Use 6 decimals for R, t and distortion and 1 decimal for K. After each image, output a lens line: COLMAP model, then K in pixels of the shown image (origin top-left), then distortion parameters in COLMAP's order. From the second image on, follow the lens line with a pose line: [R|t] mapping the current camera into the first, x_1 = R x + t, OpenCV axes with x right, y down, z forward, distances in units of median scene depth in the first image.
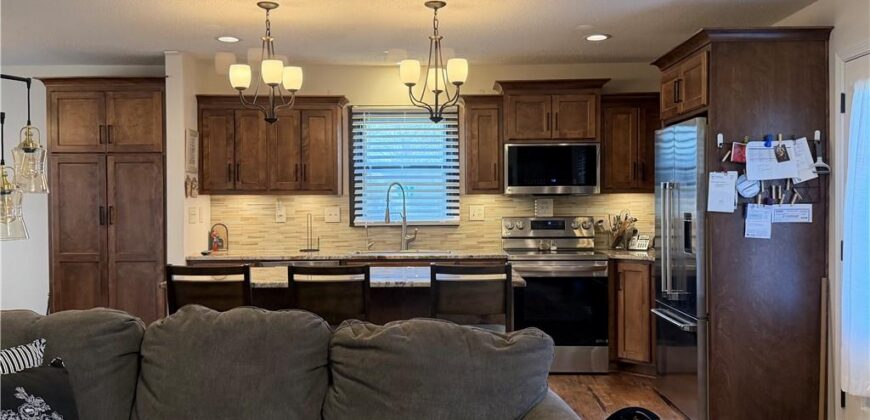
lens RADIAL K [[825.6, 0, 437.1], [0, 825.6, 211.7], [0, 0, 1]] dist [0.079801, 0.000000]
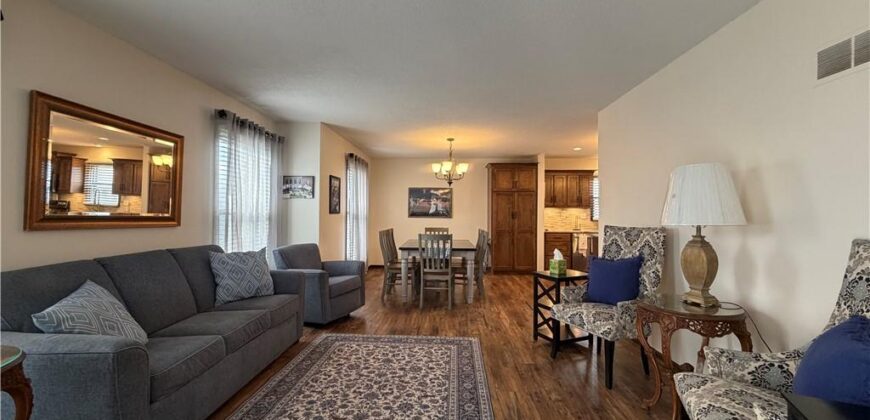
lens RADIAL K [[349.7, 0, 437.3], [0, 349.7, 209.1], [0, 0, 1]] dist [0.001094, 0.000951]
pose [[0.999744, 0.009929, -0.020341, -0.614427], [-0.010449, 0.999618, -0.025582, 0.016418], [0.020079, 0.025788, 0.999466, -0.107164]]
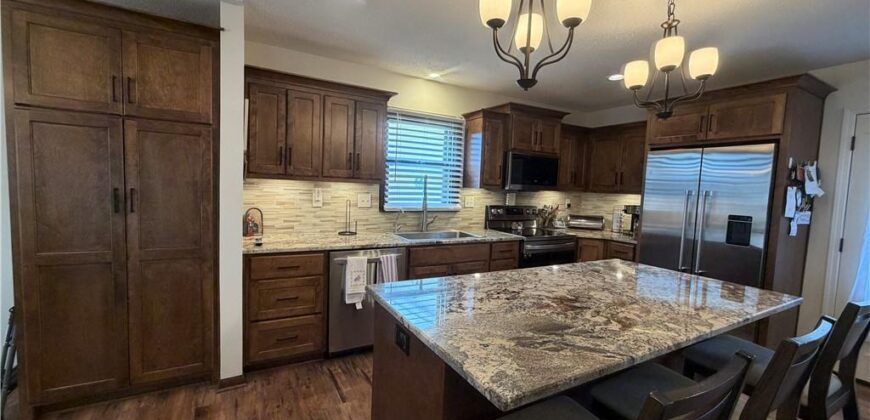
lens RADIAL K [[349.7, 0, 432.2], [0, 349.7, 210.9], [0, 0, 1]] dist [0.001094, 0.000951]
pose [[0.866770, 0.005828, 0.498675, -0.312718], [-0.037952, 0.997803, 0.054305, -0.013510], [-0.497262, -0.065996, 0.865086, 0.591558]]
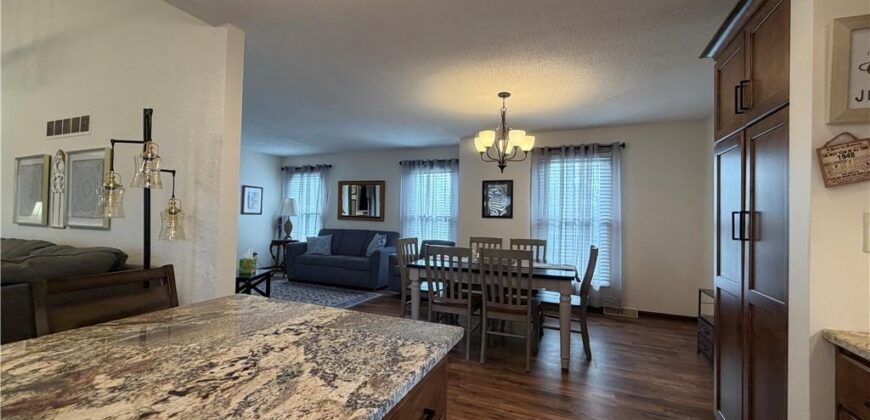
lens RADIAL K [[349.7, 0, 436.4], [0, 349.7, 208.3], [0, 0, 1]] dist [0.001094, 0.000951]
pose [[-0.378321, -0.023332, -0.925380, -0.063244], [-0.033952, 0.999359, -0.011317, 0.001819], [0.925052, 0.027137, -0.378871, 0.886660]]
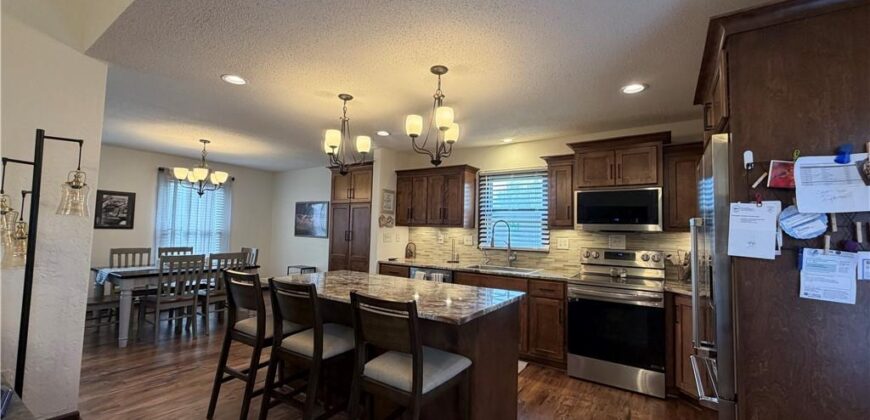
lens RADIAL K [[349.7, 0, 430.5], [0, 349.7, 211.0], [0, 0, 1]] dist [0.001094, 0.000951]
pose [[0.832372, -0.003924, -0.554203, 0.203939], [-0.038255, 0.997183, -0.064517, -0.007056], [0.552895, 0.074903, 0.829877, 0.434767]]
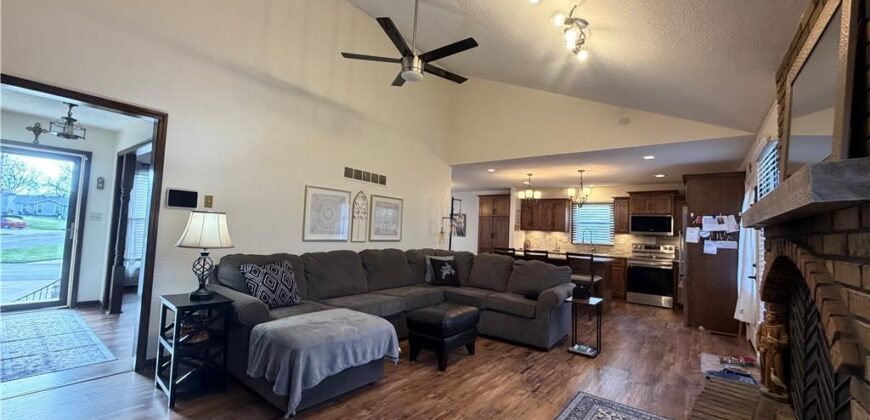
lens RADIAL K [[349.7, 0, 432.9], [0, 349.7, 212.1], [0, 0, 1]] dist [0.001094, 0.000951]
pose [[0.800766, 0.006361, -0.598943, 0.254960], [-0.056149, 0.996338, -0.064487, 0.016041], [0.596340, 0.085269, 0.798191, -0.277710]]
